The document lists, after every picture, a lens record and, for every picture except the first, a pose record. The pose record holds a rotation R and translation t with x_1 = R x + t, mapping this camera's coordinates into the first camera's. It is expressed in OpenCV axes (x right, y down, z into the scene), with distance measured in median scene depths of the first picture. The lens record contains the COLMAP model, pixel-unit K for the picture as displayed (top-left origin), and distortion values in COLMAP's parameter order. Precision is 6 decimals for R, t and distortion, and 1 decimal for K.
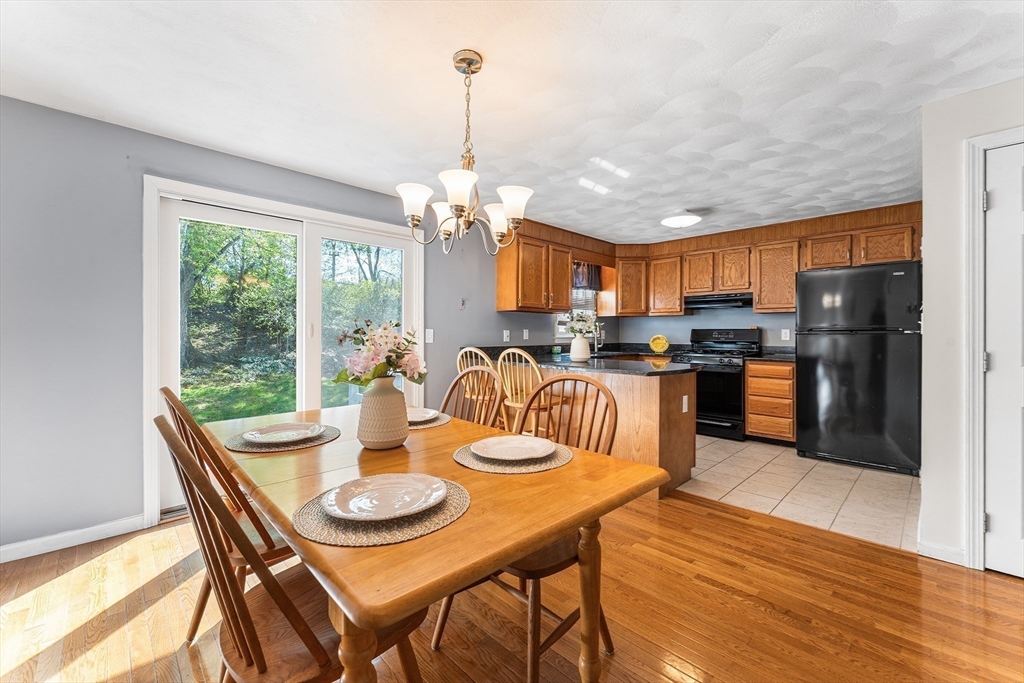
lens RADIAL K [[424.0, 0, 509.7], [0, 424.0, 331.9], [0, 0, 1]] dist [0.002221, -0.000866]
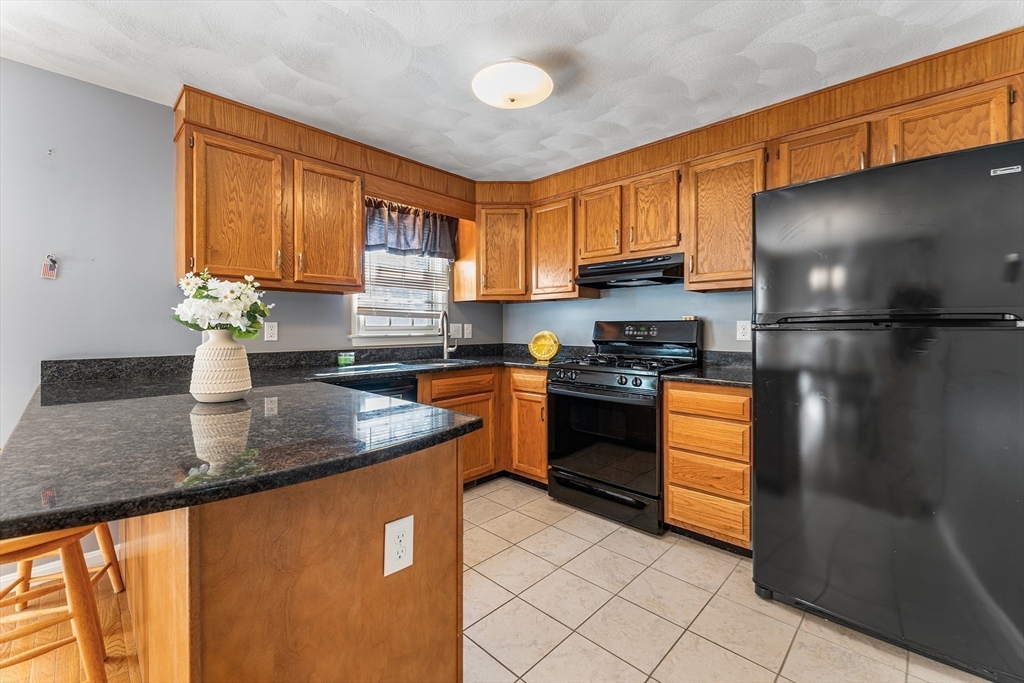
lens RADIAL K [[424.0, 0, 513.7], [0, 424.0, 328.5], [0, 0, 1]] dist [0.002221, -0.000866]
pose [[0.999746, -0.003234, 0.022311, 0.336398], [0.003122, 0.999982, 0.005058, 0.000356], [-0.022327, -0.004987, 0.999738, 0.453205]]
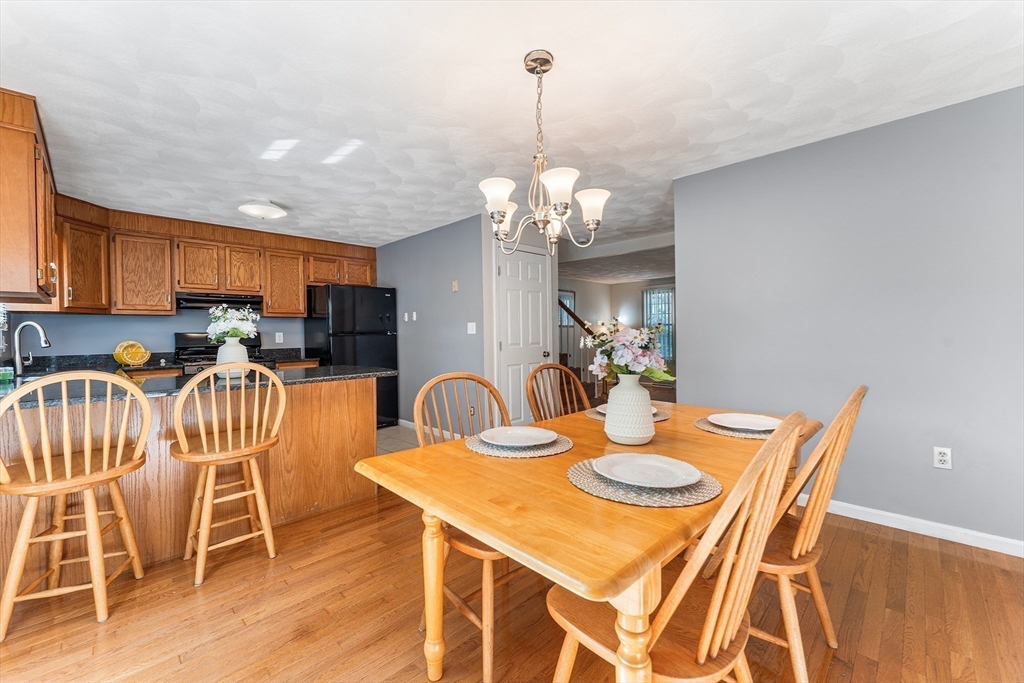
lens RADIAL K [[424.0, 0, 518.8], [0, 424.0, 336.4], [0, 0, 1]] dist [0.002221, -0.000866]
pose [[-0.034509, -0.007538, 0.999376, -0.440312], [0.015578, 0.999846, 0.008079, 0.003528], [-0.999283, 0.015847, -0.034386, 0.425065]]
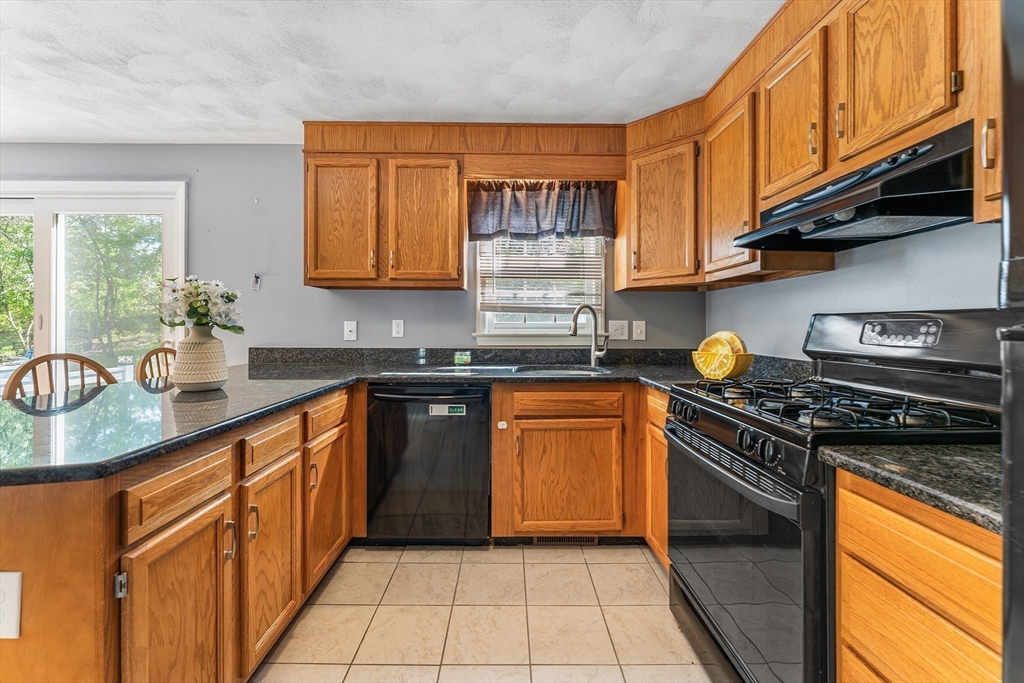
lens RADIAL K [[424.0, 0, 507.9], [0, 424.0, 324.0], [0, 0, 1]] dist [0.002221, -0.000866]
pose [[0.714131, -0.003097, -0.700005, 0.545969], [0.000481, 0.999992, -0.003933, 0.002179], [0.700012, 0.002471, 0.714127, 0.694613]]
